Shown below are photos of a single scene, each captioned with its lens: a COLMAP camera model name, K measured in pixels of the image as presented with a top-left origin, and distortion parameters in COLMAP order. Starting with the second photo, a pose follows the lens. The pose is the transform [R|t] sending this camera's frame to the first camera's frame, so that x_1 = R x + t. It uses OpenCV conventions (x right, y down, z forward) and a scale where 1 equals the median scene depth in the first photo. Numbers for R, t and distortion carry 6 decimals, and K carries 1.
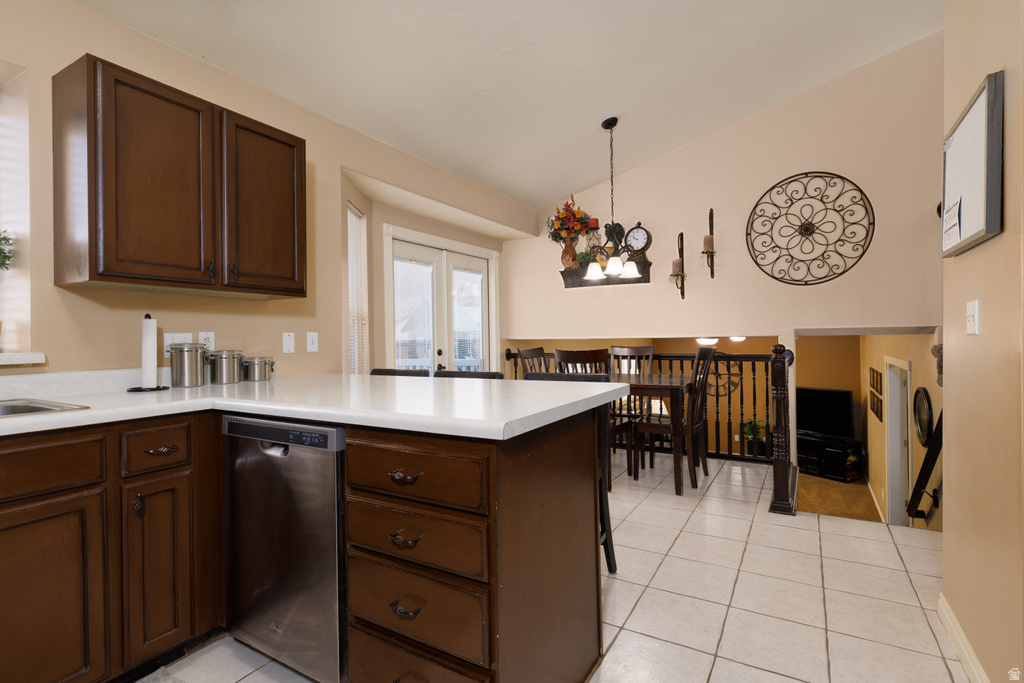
lens RADIAL K [[459.6, 0, 505.0], [0, 459.6, 338.0], [0, 0, 1]] dist [0.000278, 0.000380]
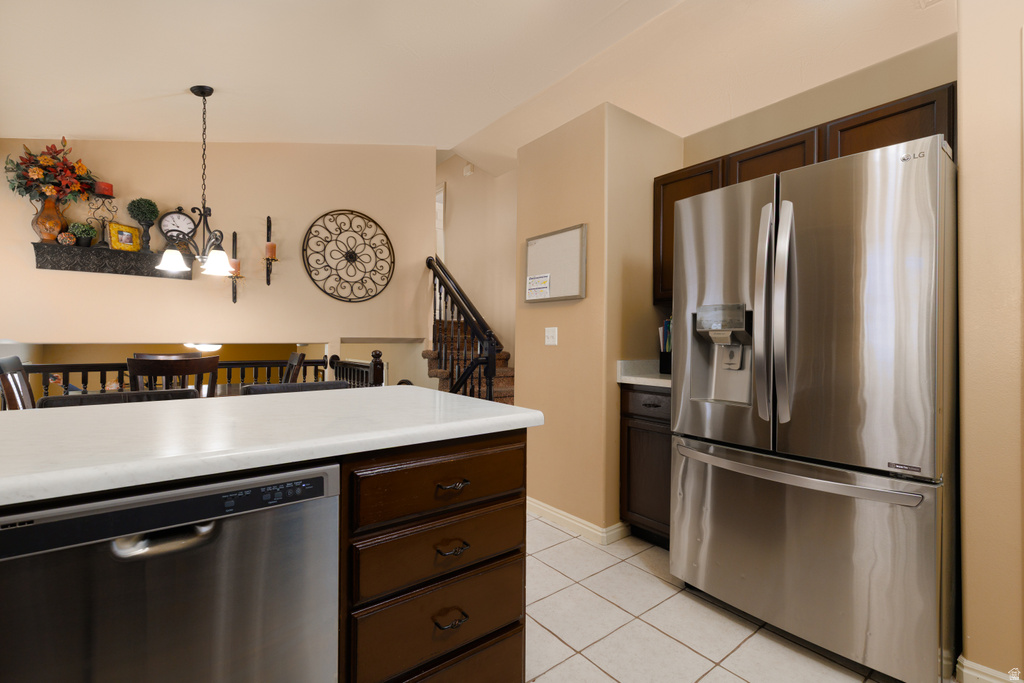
lens RADIAL K [[459.6, 0, 503.8], [0, 459.6, 340.2], [0, 0, 1]] dist [0.000278, 0.000380]
pose [[0.388513, 0.017616, 0.921275, -0.304999], [-0.008349, 0.999843, -0.015598, 0.001667], [-0.921405, -0.001631, 0.388600, 0.147215]]
